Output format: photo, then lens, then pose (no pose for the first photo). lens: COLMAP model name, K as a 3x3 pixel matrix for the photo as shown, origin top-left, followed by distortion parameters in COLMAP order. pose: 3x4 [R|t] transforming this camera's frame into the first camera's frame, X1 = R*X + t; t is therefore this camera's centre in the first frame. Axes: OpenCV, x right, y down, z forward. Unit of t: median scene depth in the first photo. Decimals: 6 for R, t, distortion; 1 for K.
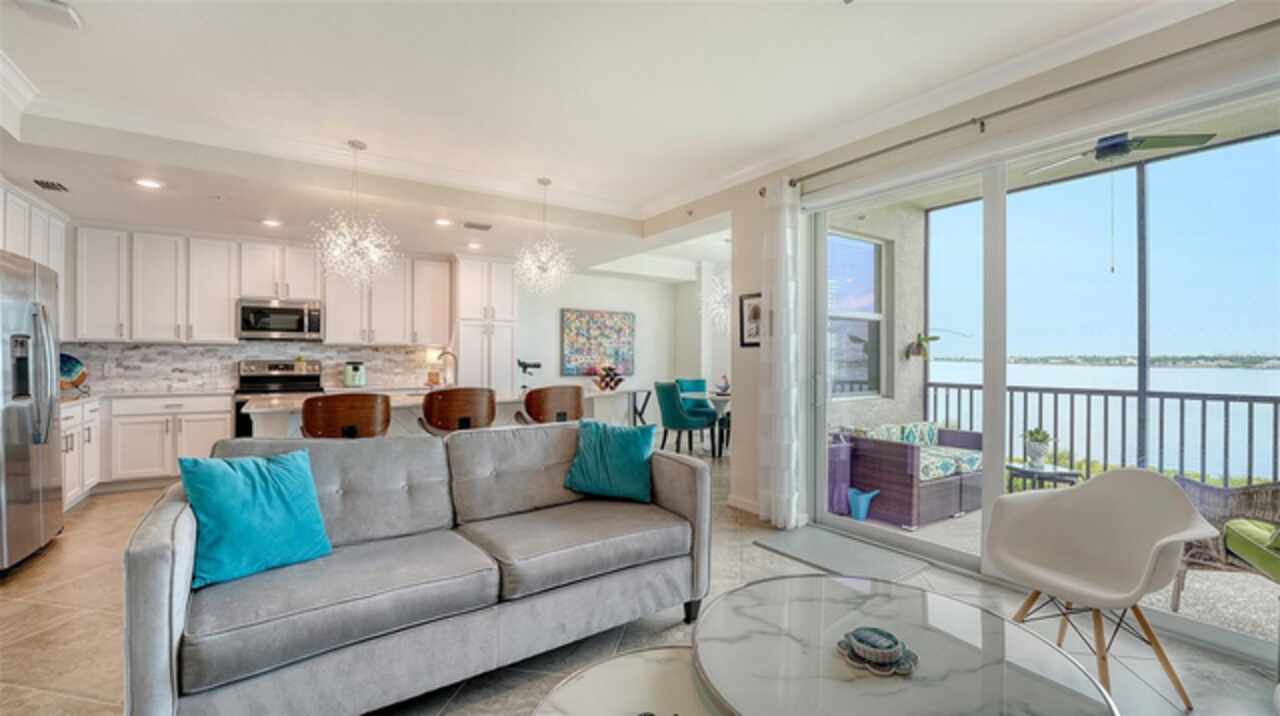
lens RADIAL K [[515.2, 0, 645.9], [0, 515.2, 361.5], [0, 0, 1]] dist [-0.033020, -0.000223]
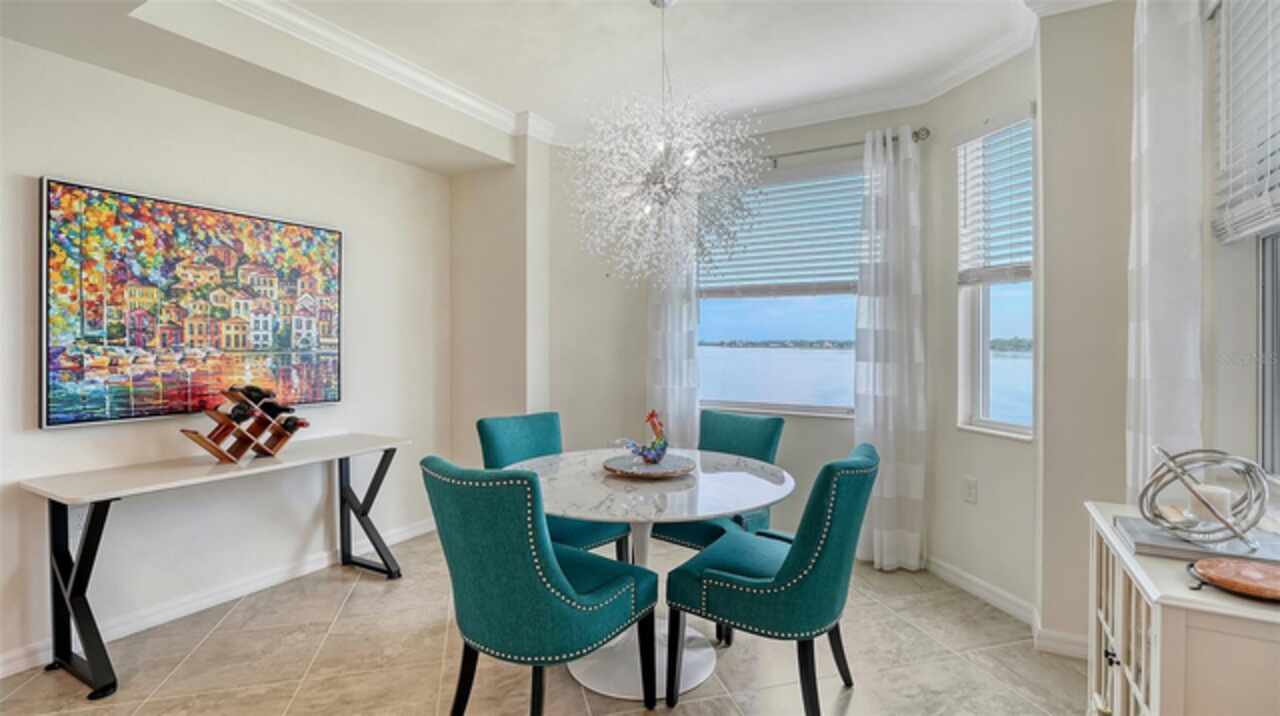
lens RADIAL K [[563.9, 0, 634.3], [0, 563.9, 349.0], [0, 0, 1]] dist [-0.002217, -0.000149]
pose [[0.909727, -0.006365, 0.415159, -0.000768], [0.004744, 0.999977, 0.004936, -0.012648], [-0.415181, -0.002521, 0.909736, 0.594346]]
